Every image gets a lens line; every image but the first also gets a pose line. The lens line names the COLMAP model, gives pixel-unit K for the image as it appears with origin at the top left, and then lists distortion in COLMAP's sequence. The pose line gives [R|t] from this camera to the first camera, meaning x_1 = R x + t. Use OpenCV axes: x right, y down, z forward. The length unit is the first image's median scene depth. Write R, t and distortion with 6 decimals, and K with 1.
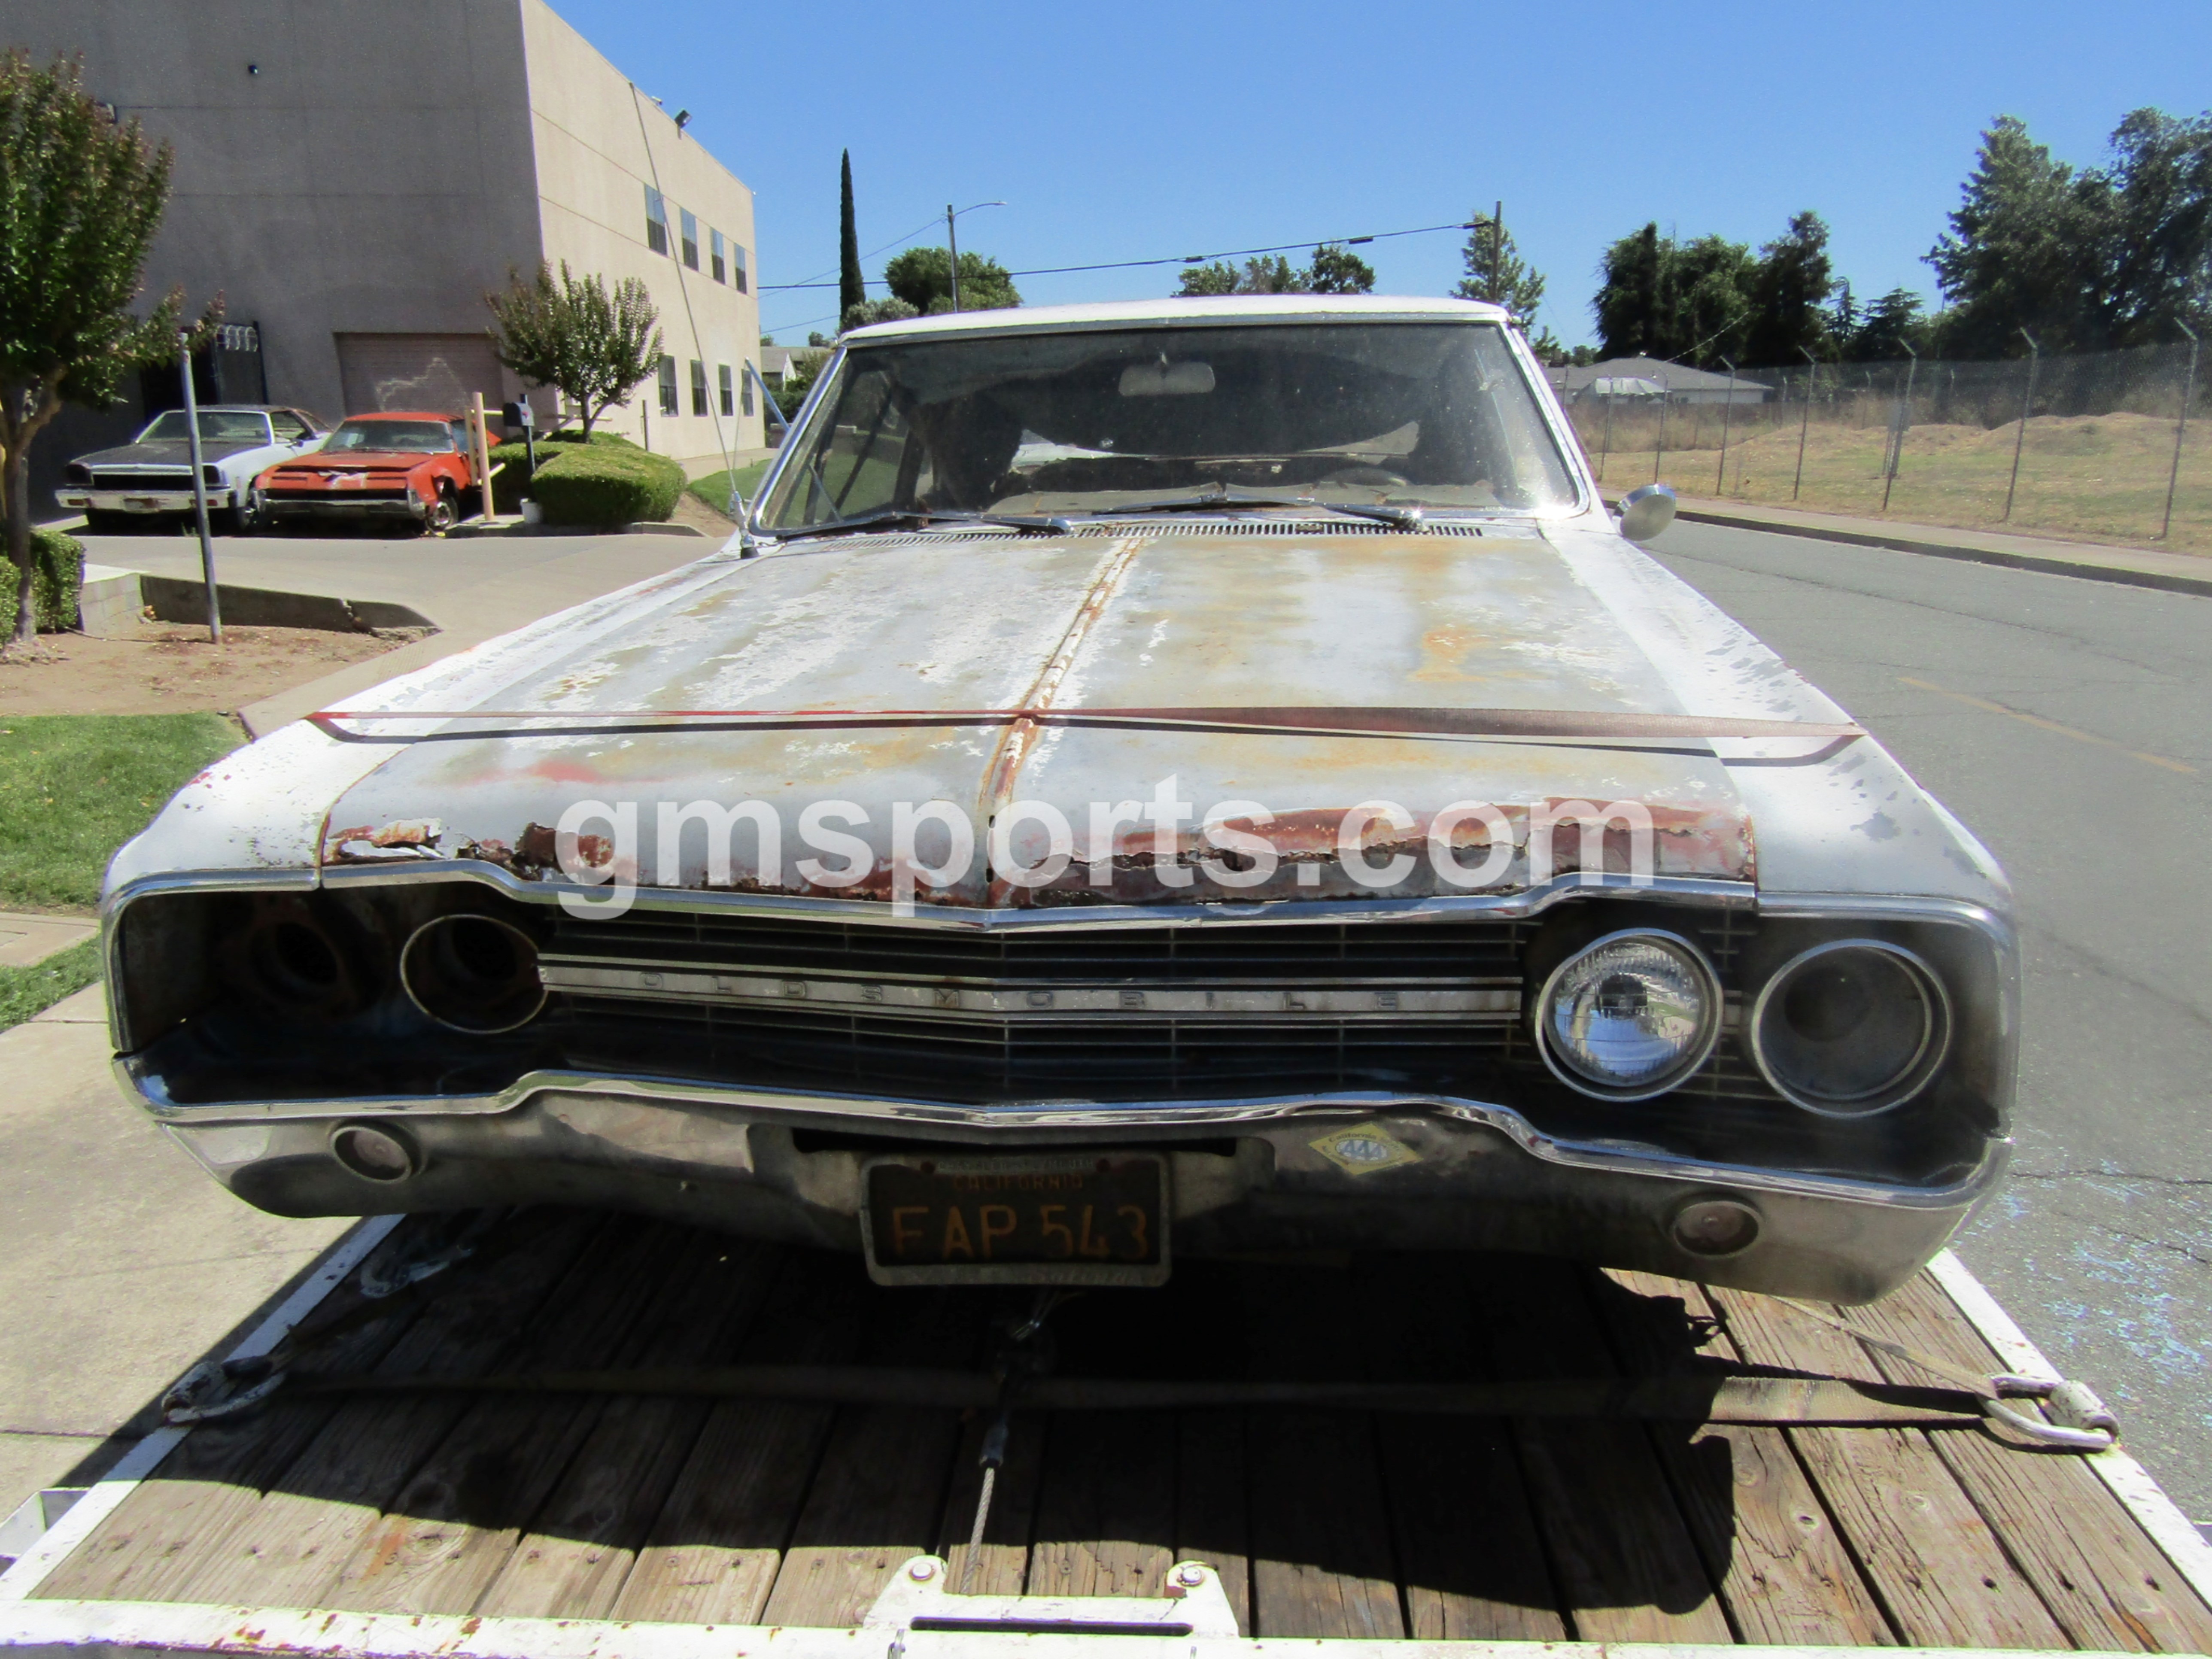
lens RADIAL K [[1578.7, 0, 1106.0], [0, 1578.7, 829.5], [0, 0, 1]] dist [-0.006557, 0.001442]
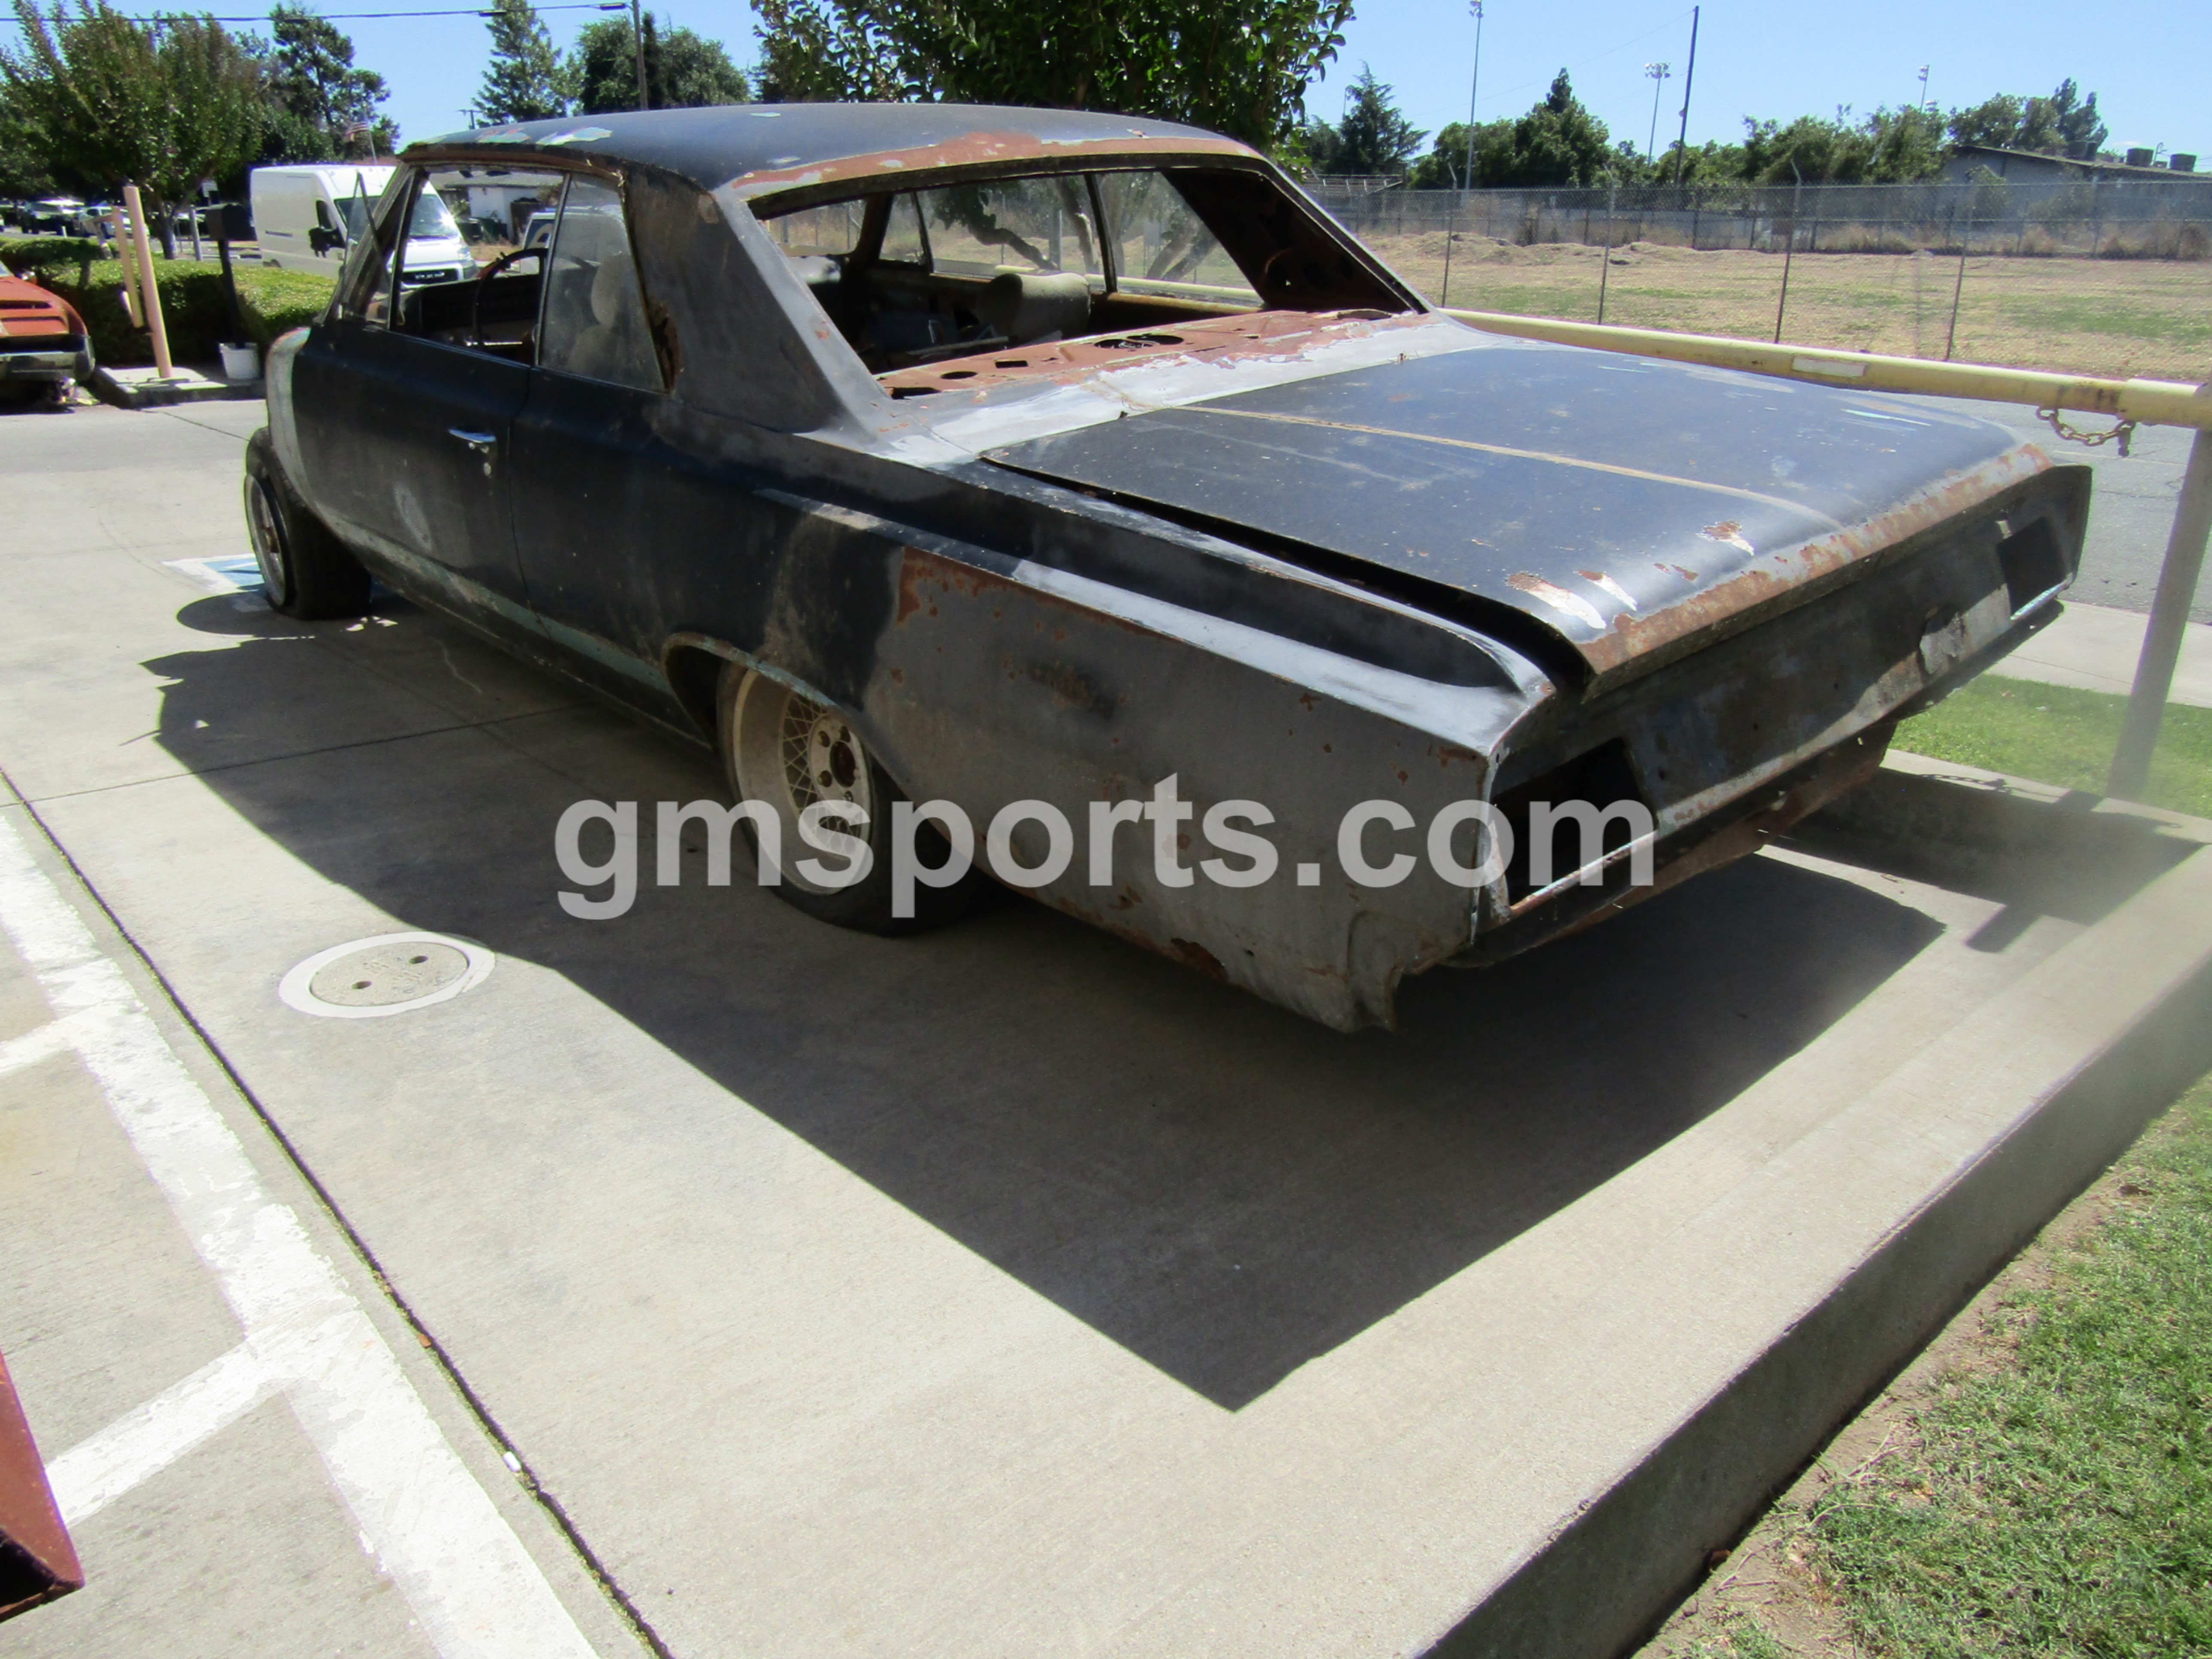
lens RADIAL K [[1563.5, 0, 1106.0], [0, 1563.5, 829.5], [0, 0, 1]] dist [0.002215, 0.002651]
pose [[0.774188, -0.214657, 0.595446, -0.191870], [0.142230, 0.975678, 0.166805, -0.020928], [-0.616769, -0.044448, 0.785888, 0.069270]]
